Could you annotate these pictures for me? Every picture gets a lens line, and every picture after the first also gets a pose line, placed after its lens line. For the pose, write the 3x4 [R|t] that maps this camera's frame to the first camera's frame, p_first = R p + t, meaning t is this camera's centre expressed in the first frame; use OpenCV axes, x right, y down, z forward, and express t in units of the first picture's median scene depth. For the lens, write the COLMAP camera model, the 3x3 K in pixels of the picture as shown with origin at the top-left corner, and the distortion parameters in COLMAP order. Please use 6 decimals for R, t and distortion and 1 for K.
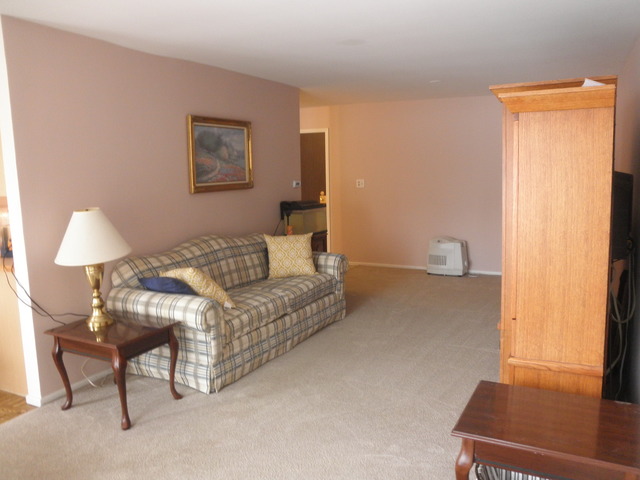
lens RADIAL K [[541.6, 0, 320.0], [0, 541.6, 240.0], [0, 0, 1]] dist [-0.137692, 0.163743]
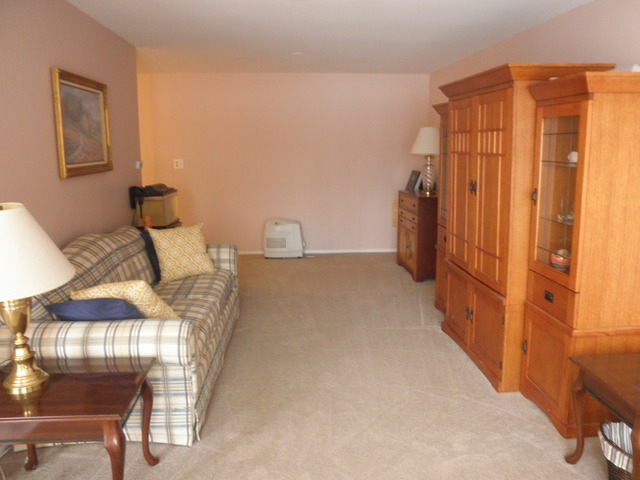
lens RADIAL K [[541.6, 0, 320.0], [0, 541.6, 240.0], [0, 0, 1]] dist [-0.137692, 0.163743]
pose [[0.847028, -0.078616, 0.525702, -0.400693], [0.059419, 0.996808, 0.053330, -0.026466], [-0.528217, -0.013936, 0.848995, 0.261469]]
